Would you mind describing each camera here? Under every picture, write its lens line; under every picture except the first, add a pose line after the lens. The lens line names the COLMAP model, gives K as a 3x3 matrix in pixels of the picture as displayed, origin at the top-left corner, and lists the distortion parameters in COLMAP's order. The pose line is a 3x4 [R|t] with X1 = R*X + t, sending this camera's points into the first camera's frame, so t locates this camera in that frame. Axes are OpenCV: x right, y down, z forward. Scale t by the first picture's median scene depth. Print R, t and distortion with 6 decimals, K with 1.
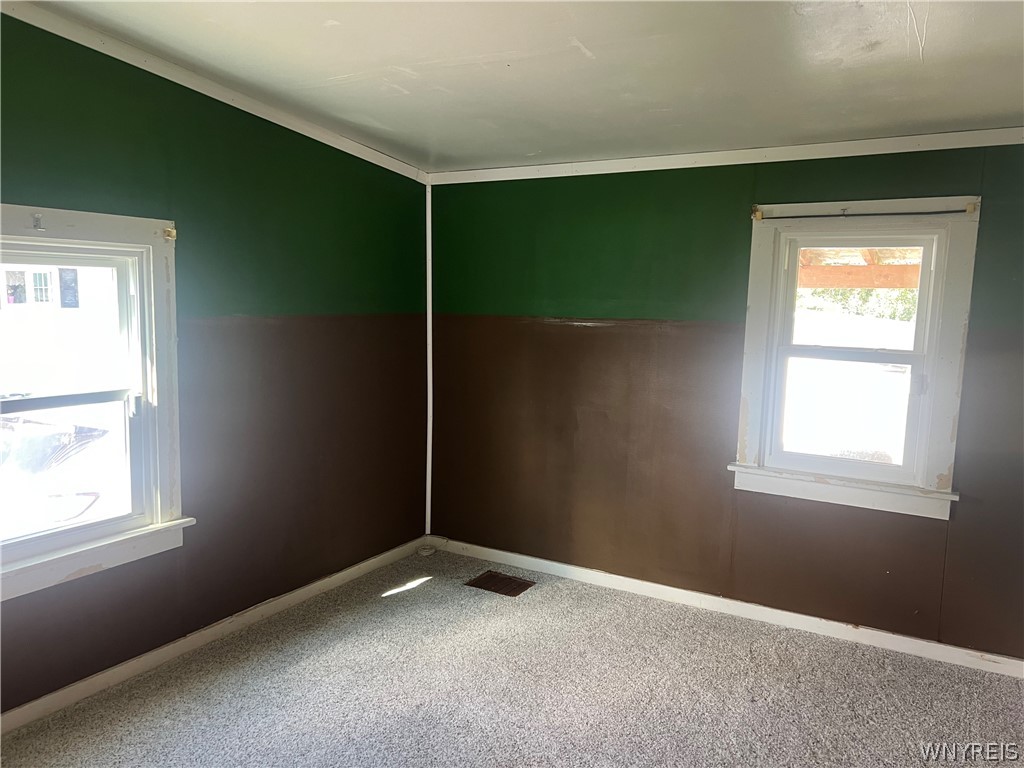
lens RADIAL K [[765.7, 0, 513.3], [0, 765.7, 386.2], [0, 0, 1]] dist [0.039919, -0.037806]
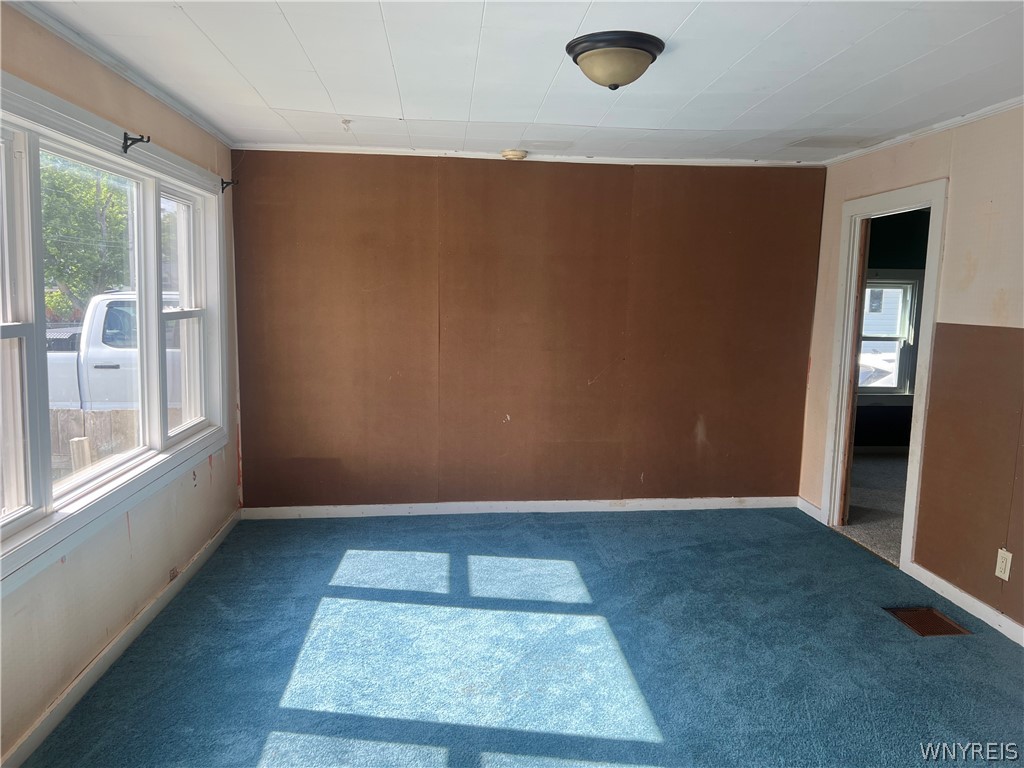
lens RADIAL K [[765.7, 0, 514.2], [0, 765.7, 383.6], [0, 0, 1]] dist [0.039919, -0.037806]
pose [[0.593341, 0.087757, -0.800153, 0.771214], [-0.113807, 0.993200, 0.024537, 0.234323], [0.796865, 0.076504, 0.599294, -1.489720]]
